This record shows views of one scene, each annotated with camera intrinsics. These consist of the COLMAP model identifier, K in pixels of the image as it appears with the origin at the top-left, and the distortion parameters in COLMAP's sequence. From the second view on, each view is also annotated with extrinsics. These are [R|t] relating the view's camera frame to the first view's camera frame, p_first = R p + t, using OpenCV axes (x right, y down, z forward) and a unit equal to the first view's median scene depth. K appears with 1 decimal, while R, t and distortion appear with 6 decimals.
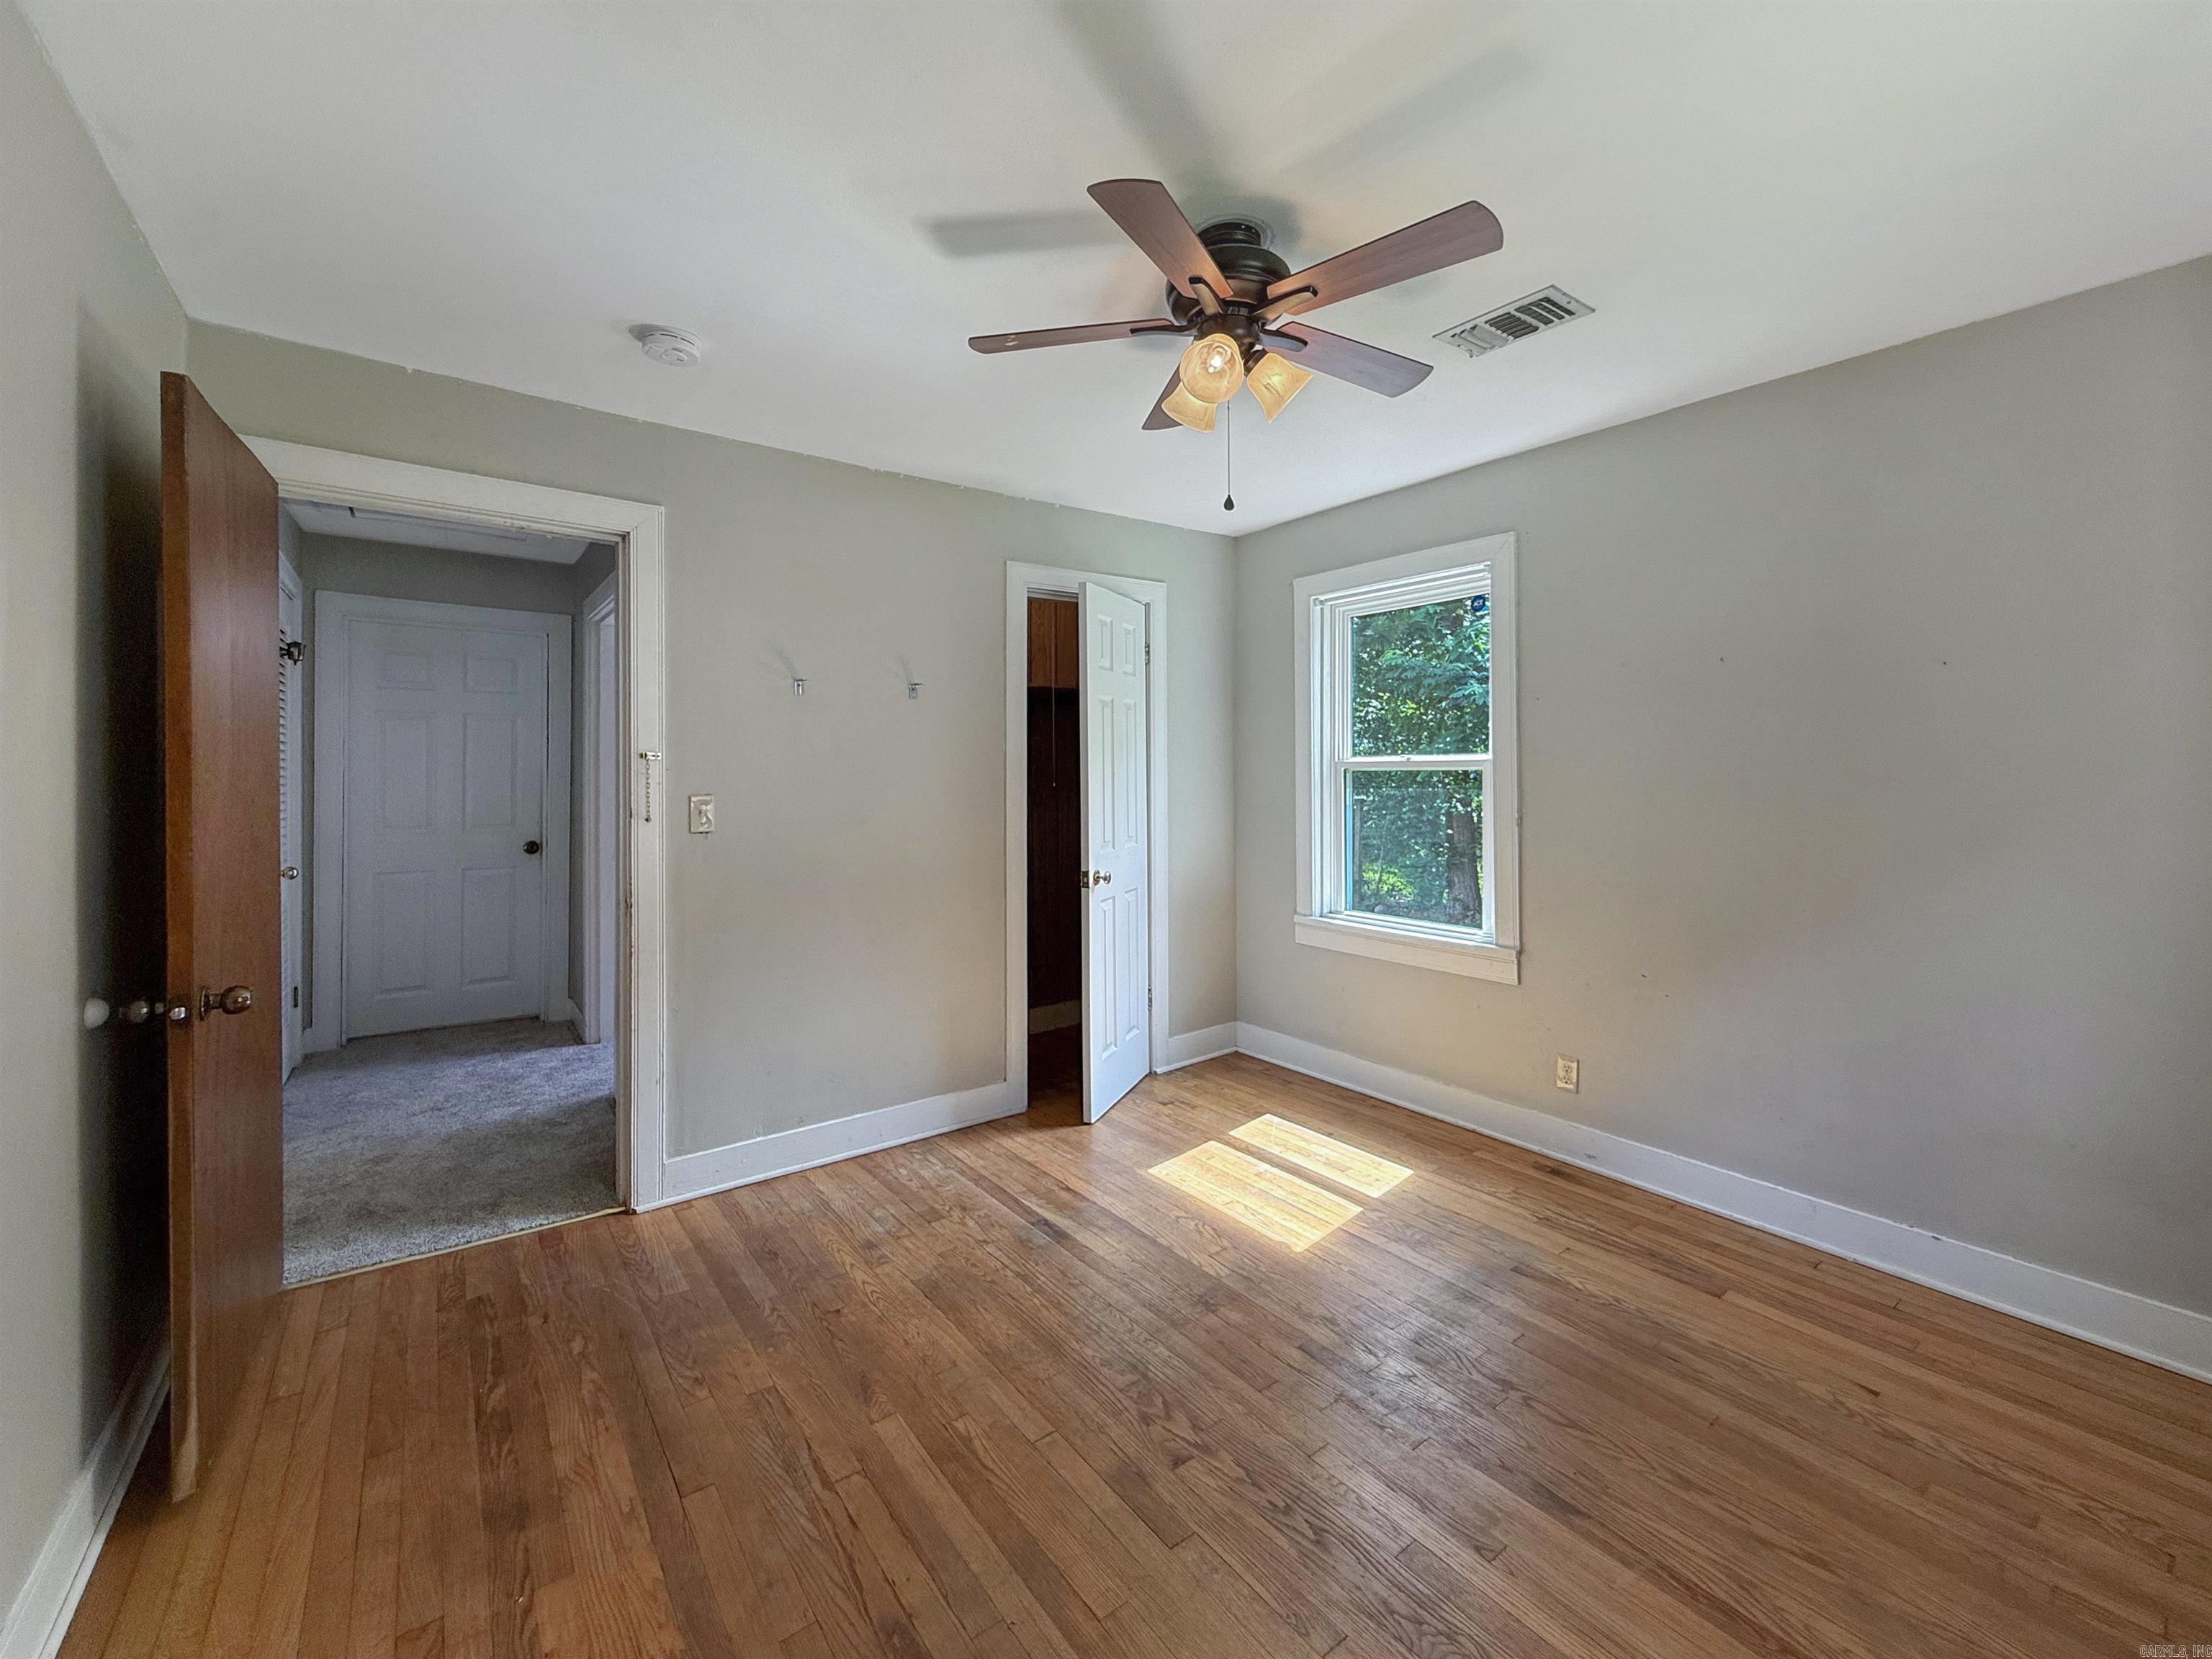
lens RADIAL K [[897.3, 0, 1092.7], [0, 897.3, 773.4], [0, 0, 1]] dist [-0.000419, 0.000415]
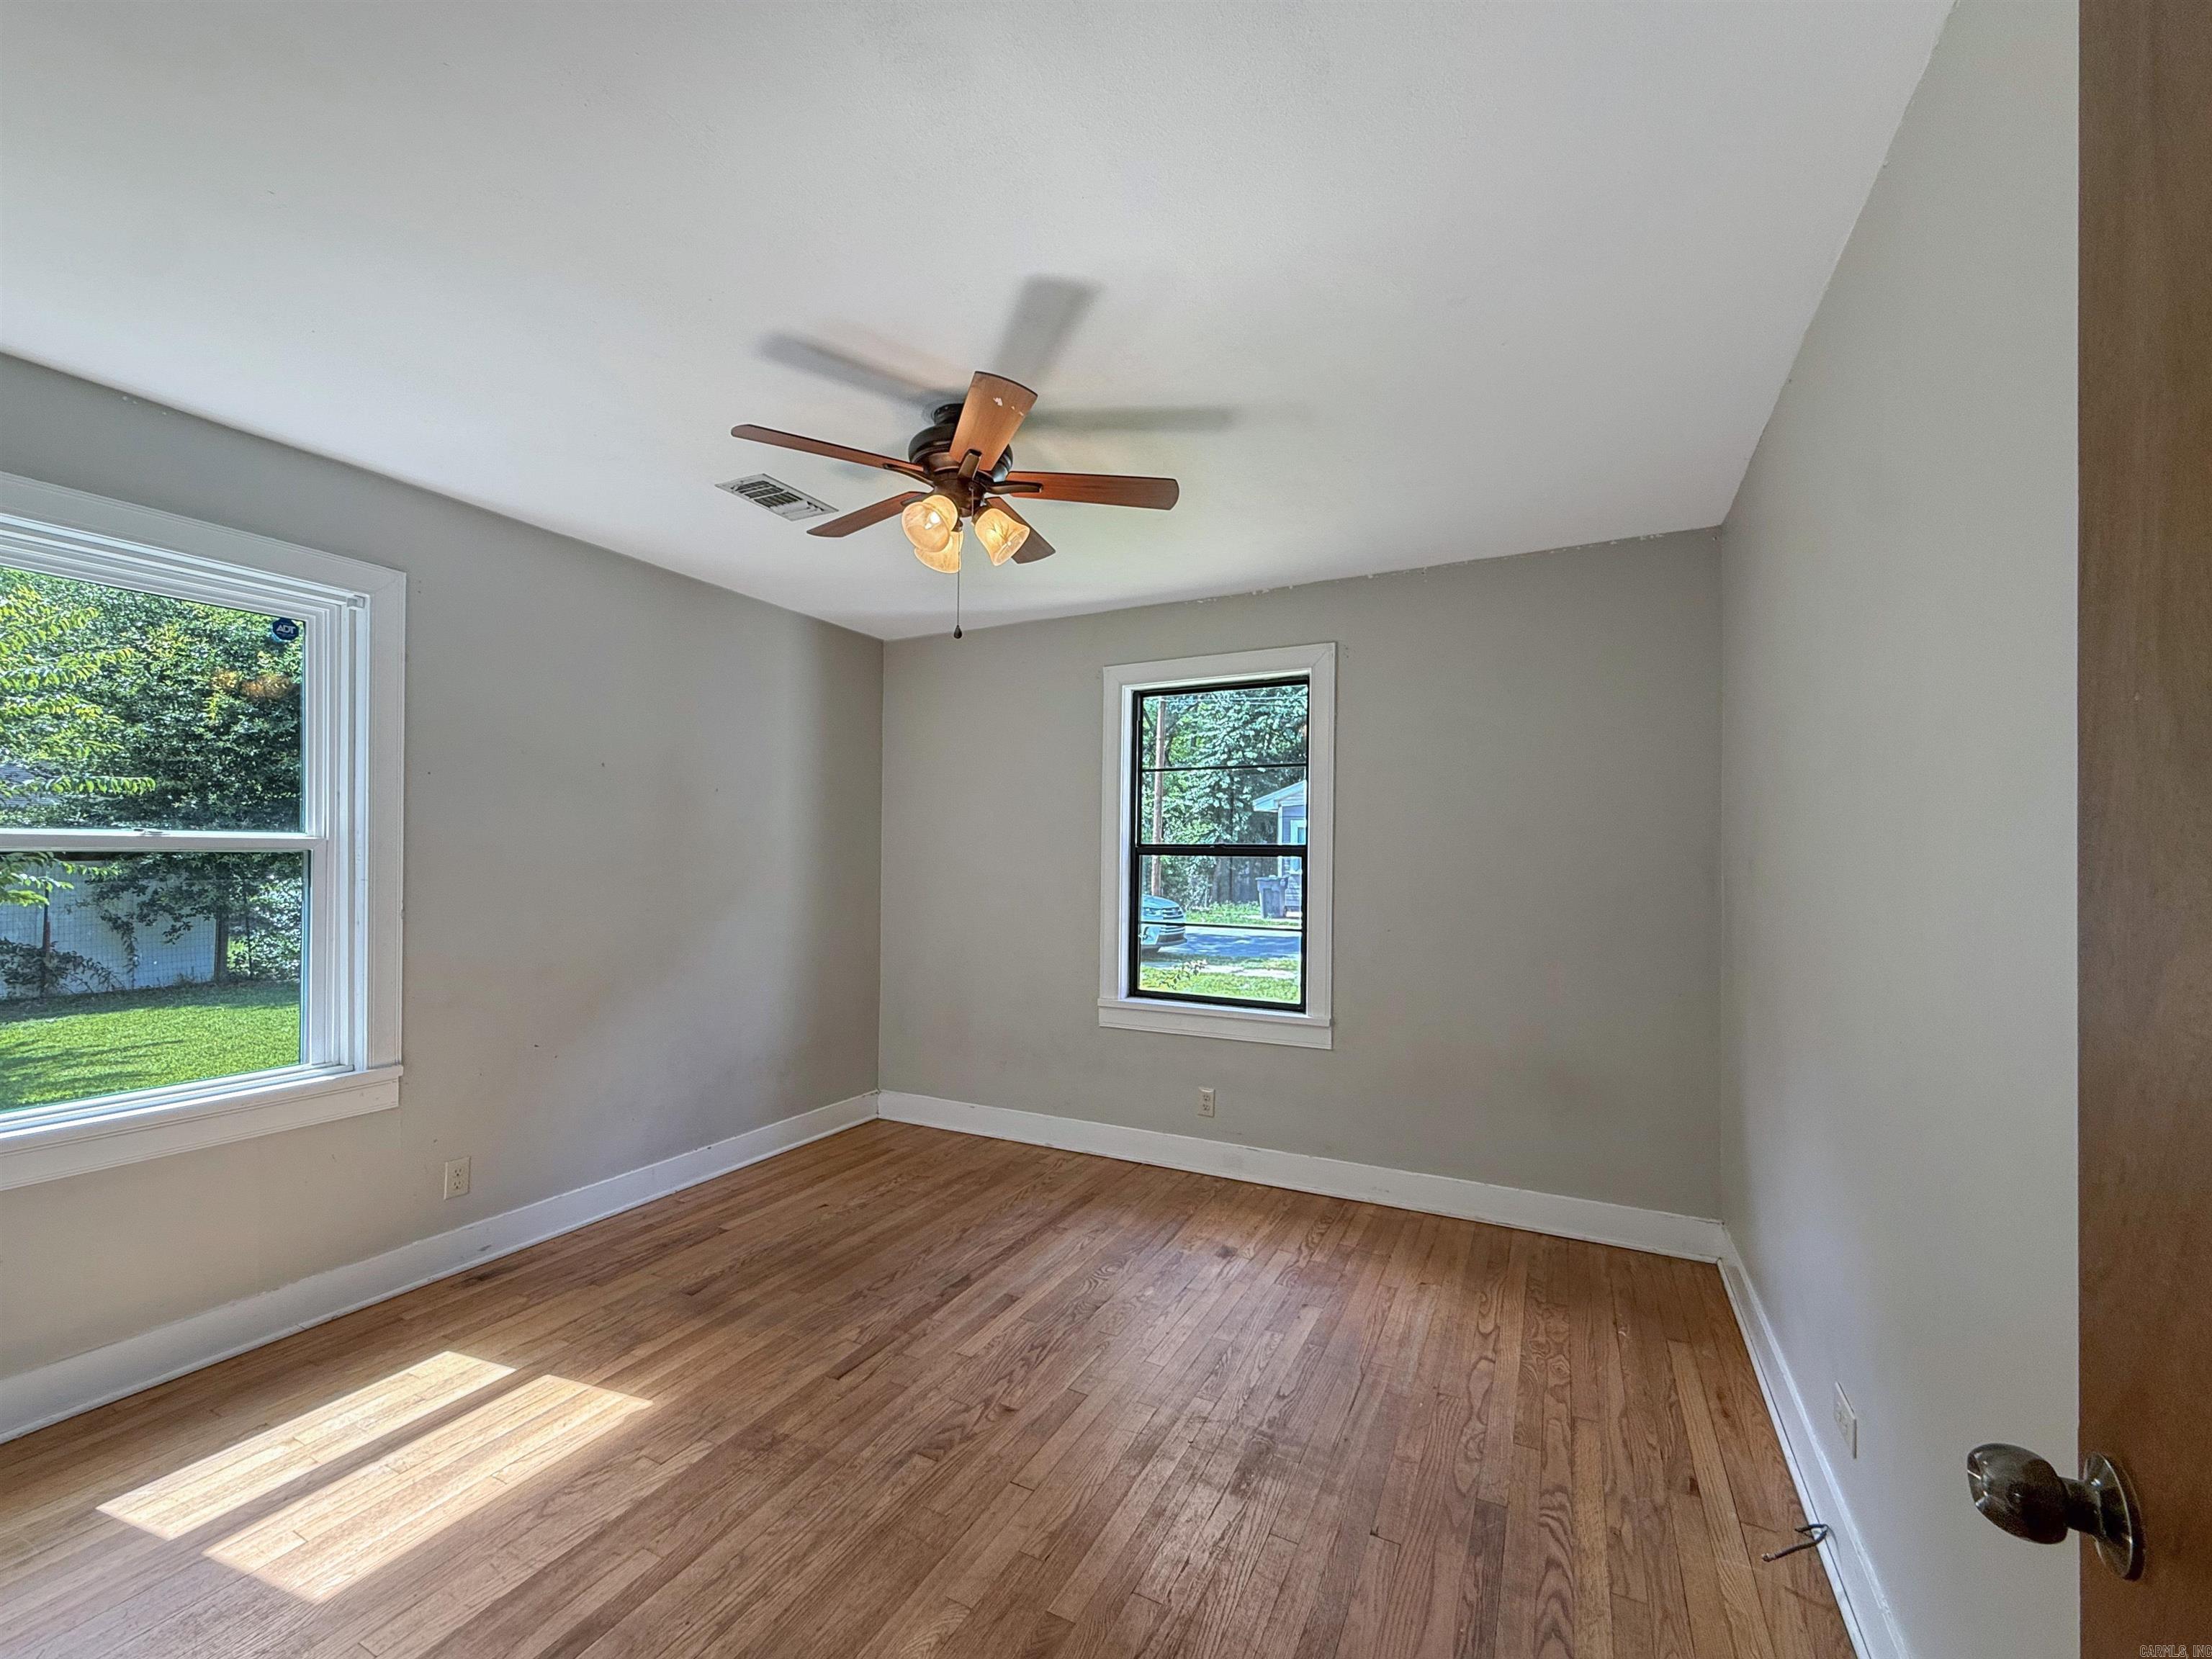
lens RADIAL K [[897.3, 0, 1106.2], [0, 897.3, 844.7], [0, 0, 1]] dist [-0.000419, 0.000415]
pose [[-0.440011, 0.015133, 0.897865, -0.722506], [0.000201, 0.999860, -0.016754, 0.003699], [-0.897992, -0.007192, -0.439952, 0.947200]]
